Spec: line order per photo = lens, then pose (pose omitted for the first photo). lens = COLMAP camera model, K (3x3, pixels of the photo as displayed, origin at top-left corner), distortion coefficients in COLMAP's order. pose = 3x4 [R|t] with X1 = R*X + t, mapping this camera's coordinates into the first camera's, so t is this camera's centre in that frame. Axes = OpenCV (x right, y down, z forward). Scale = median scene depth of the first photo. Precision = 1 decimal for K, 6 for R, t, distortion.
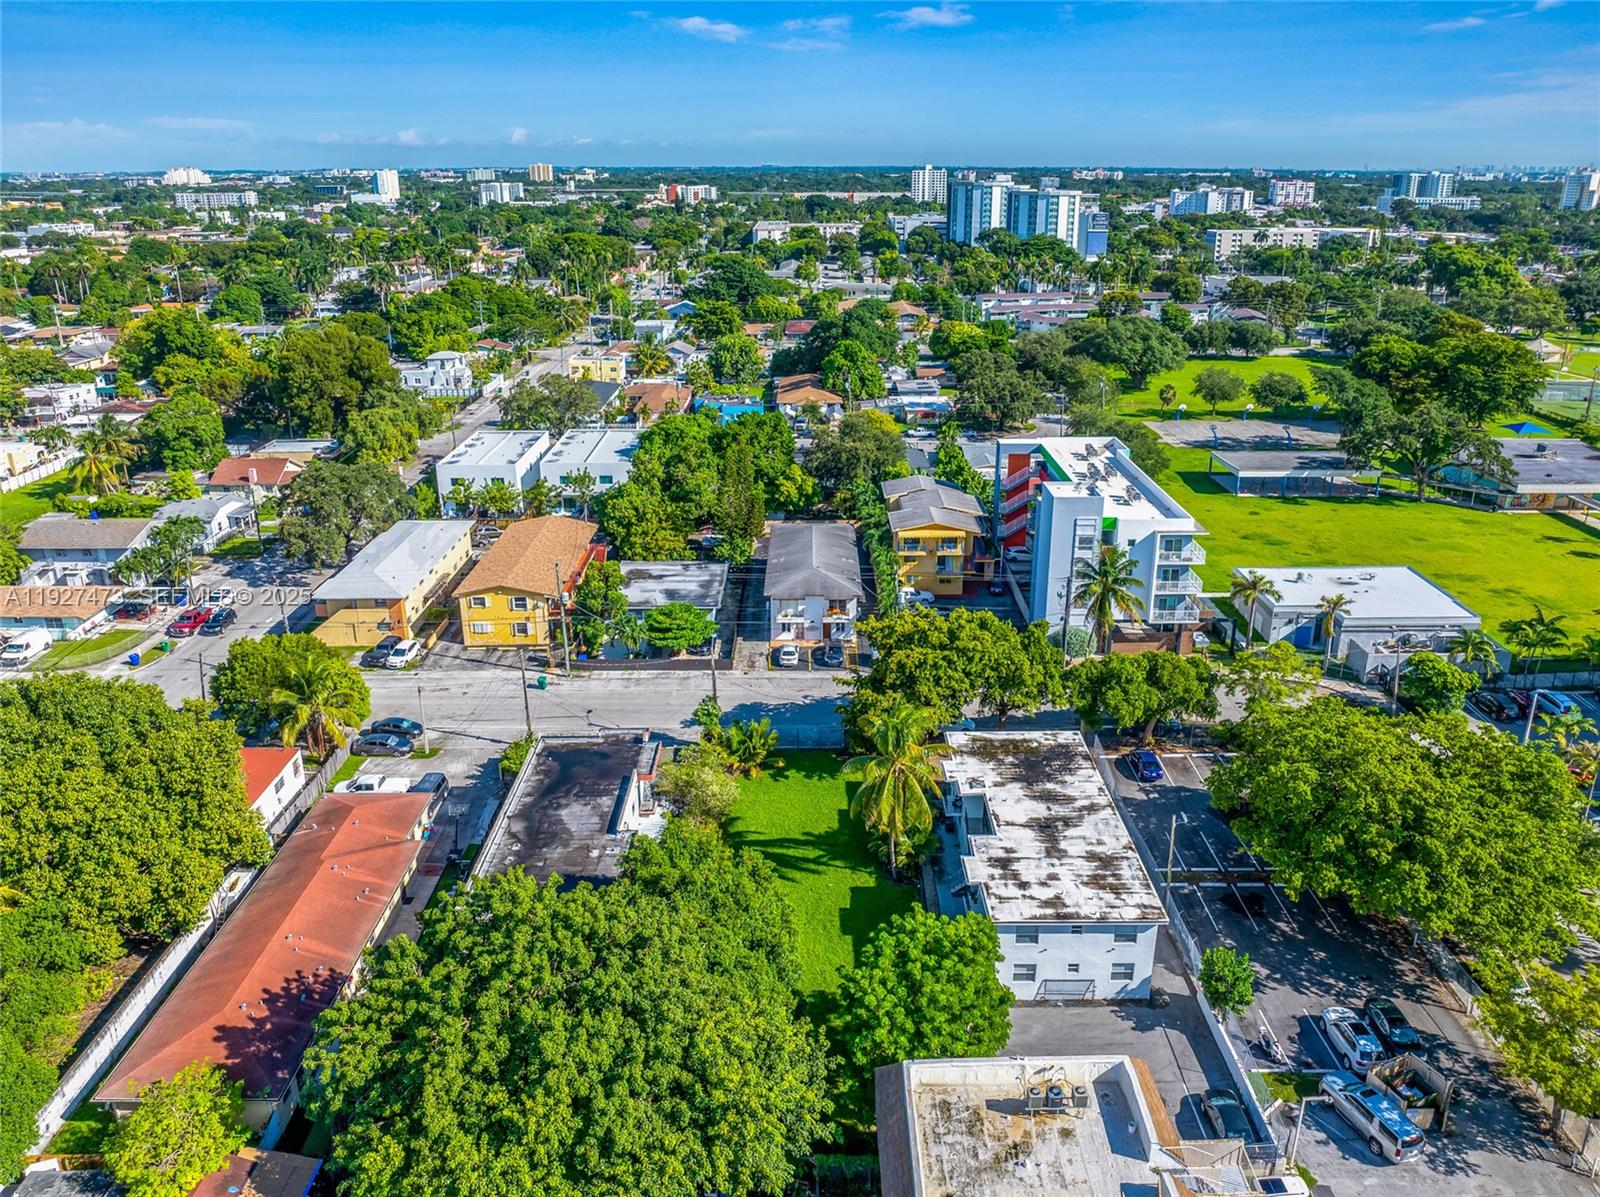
lens RADIAL K [[1130.1, 0, 813.6], [0, 1130.1, 595.9], [0, 0, 1]] dist [-0.033059, 0.000895]
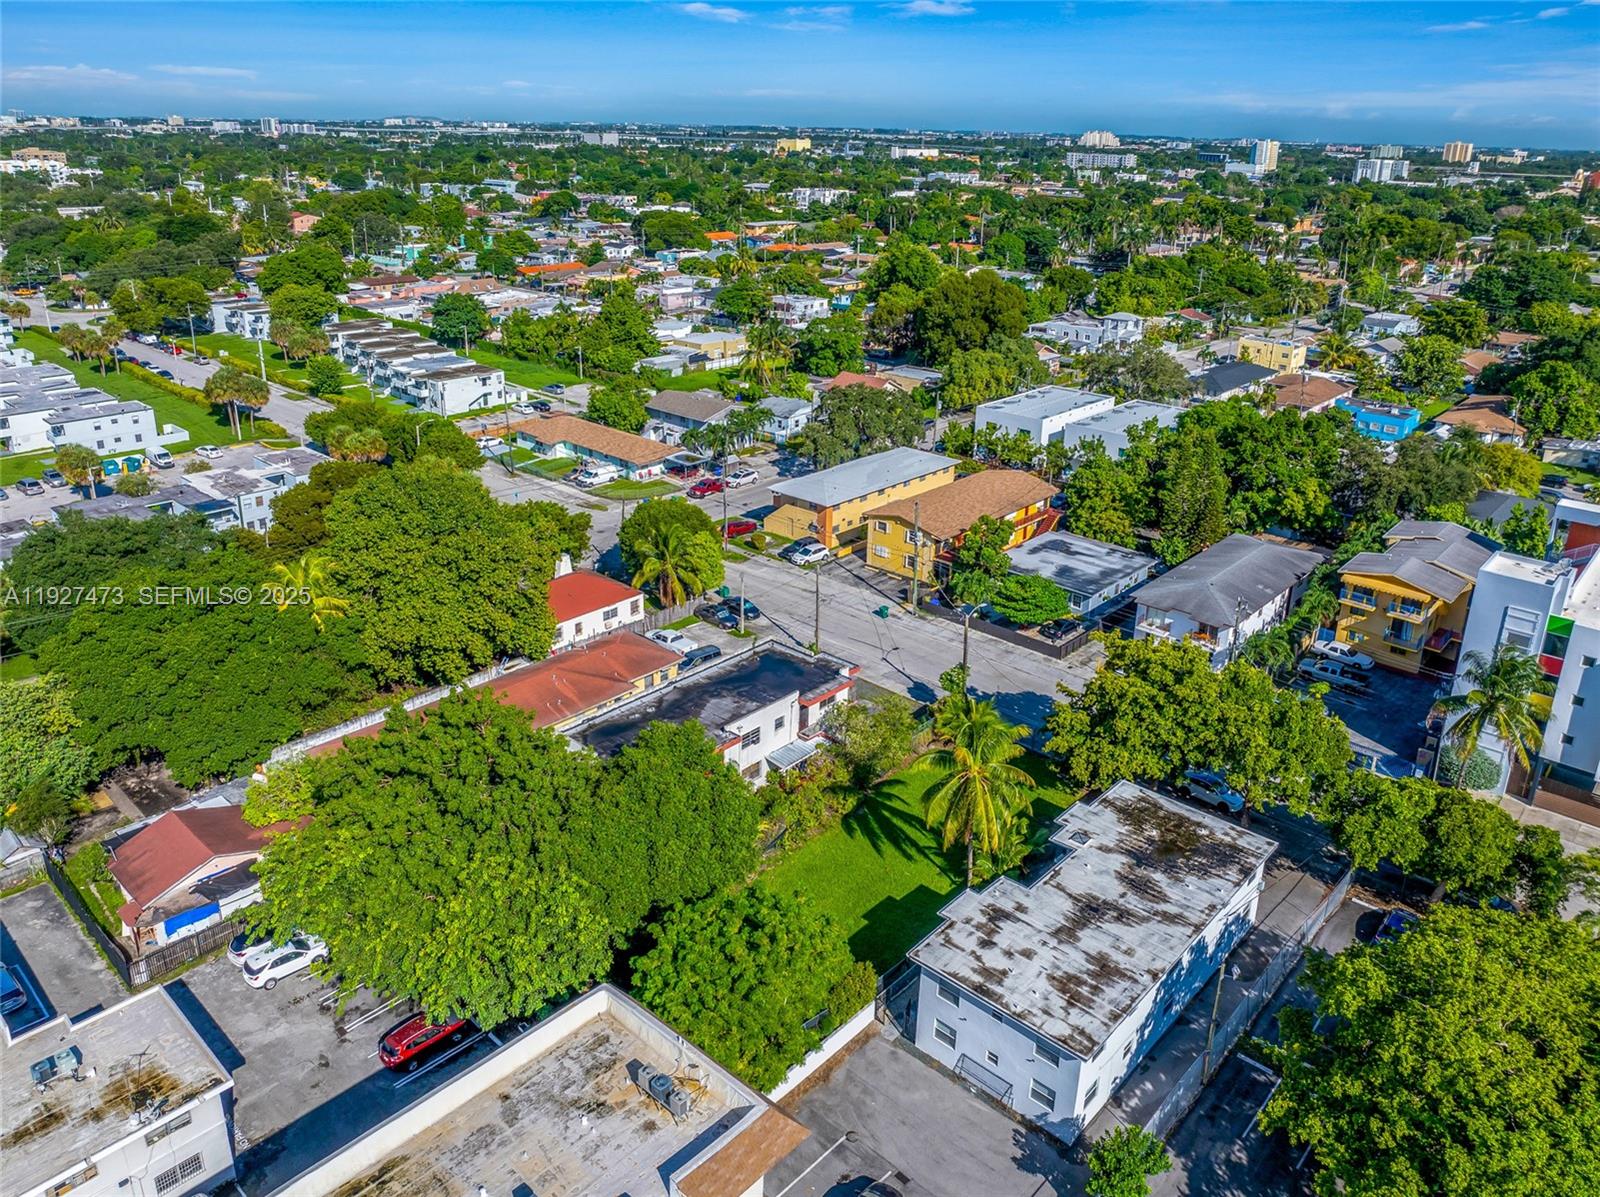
lens RADIAL K [[1133.0, 0, 794.9], [0, 1133.0, 568.3], [0, 0, 1]] dist [-0.030977, -0.000415]
pose [[0.733136, 0.262696, -0.627298, 0.339758], [-0.262493, 0.960213, 0.095332, -0.039108], [0.627383, 0.094770, 0.772922, 0.133044]]
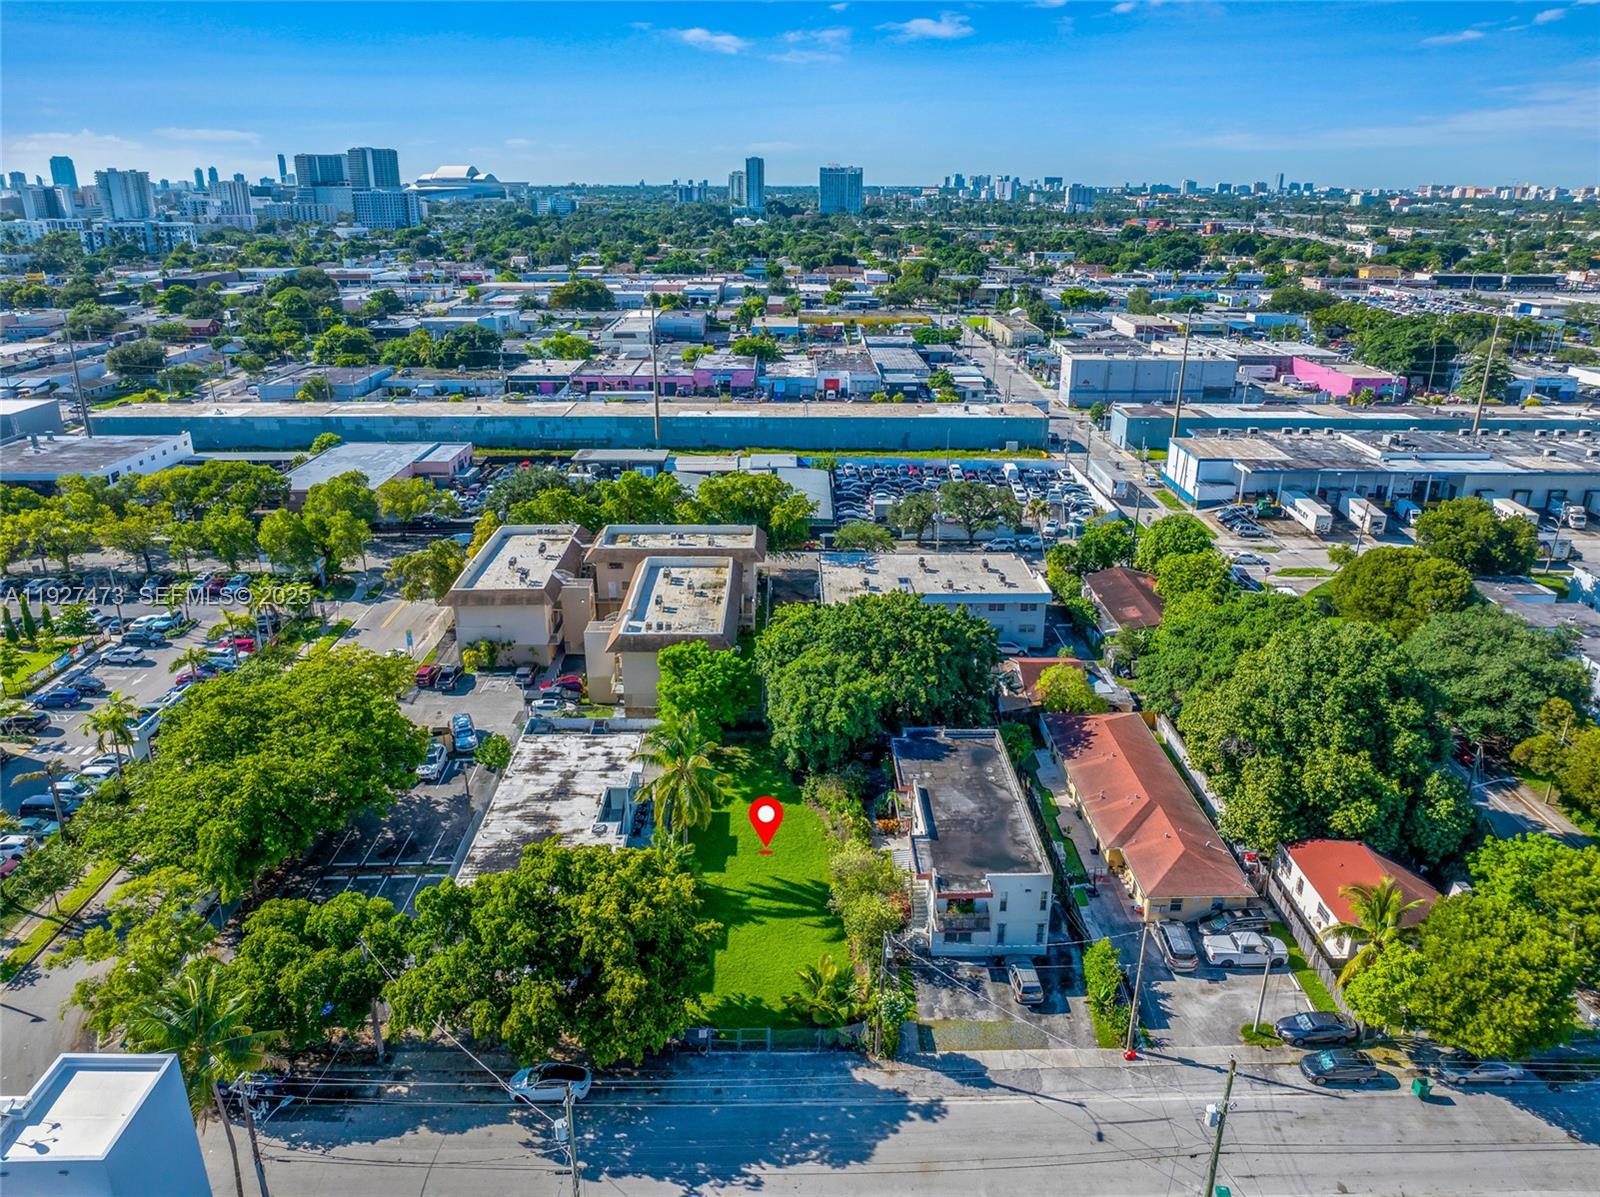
lens RADIAL K [[1130.1, 0, 813.6], [0, 1130.1, 595.9], [0, 0, 1]] dist [-0.033059, 0.000895]
pose [[-0.999872, 0.002162, -0.015870, -0.029096], [-0.008909, 0.748320, 0.663278, -0.508109], [0.013310, 0.663335, -0.748205, 1.195000]]
